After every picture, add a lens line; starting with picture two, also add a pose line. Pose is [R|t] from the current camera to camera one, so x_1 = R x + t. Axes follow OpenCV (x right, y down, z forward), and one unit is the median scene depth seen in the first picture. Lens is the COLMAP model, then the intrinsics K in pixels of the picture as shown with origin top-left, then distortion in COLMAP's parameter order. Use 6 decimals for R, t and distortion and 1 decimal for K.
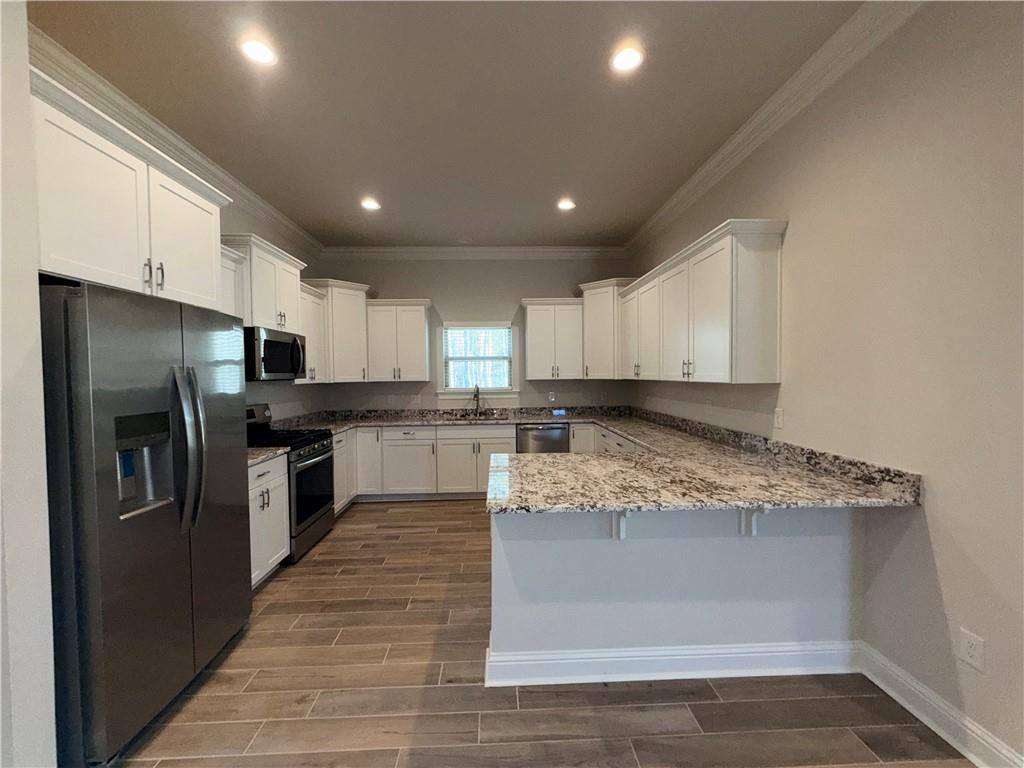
lens RADIAL K [[406.5, 0, 510.0], [0, 406.5, 385.6], [0, 0, 1]] dist [-0.000841, -0.000327]
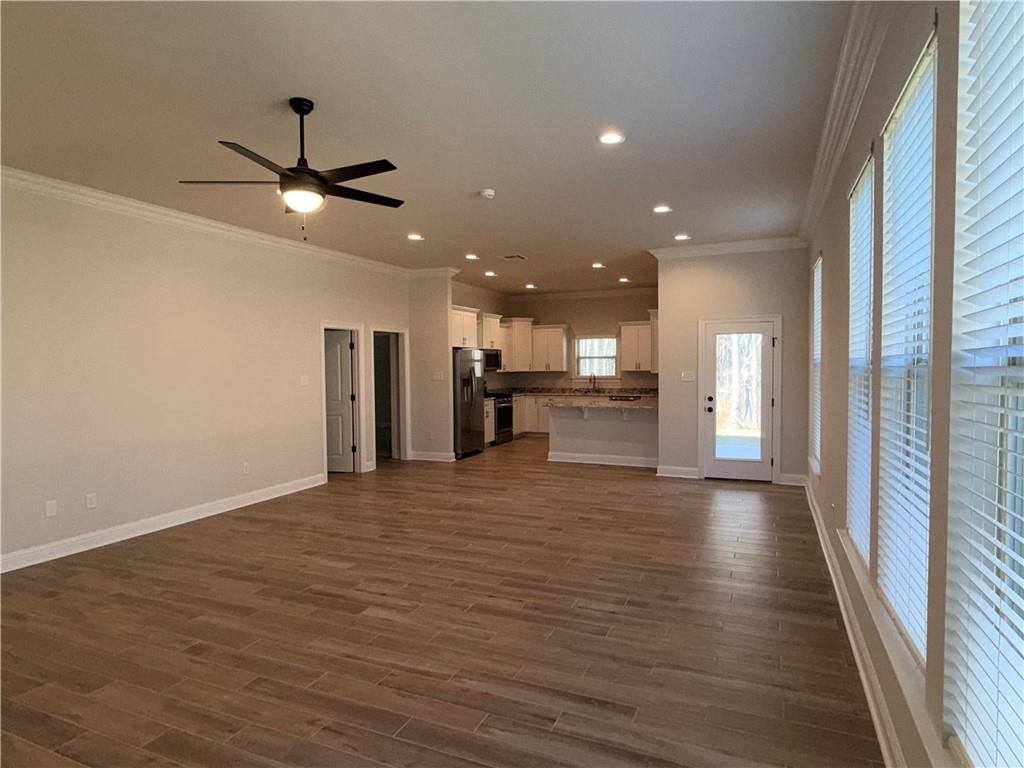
lens RADIAL K [[587.4, 0, 509.8], [0, 587.4, 383.3], [0, 0, 1]] dist [-0.000771, 0.001203]
pose [[0.899479, 0.017362, -0.436620, 0.784488], [-0.013322, 0.999835, 0.012314, 0.014818], [0.436762, -0.005260, 0.899562, -1.560339]]
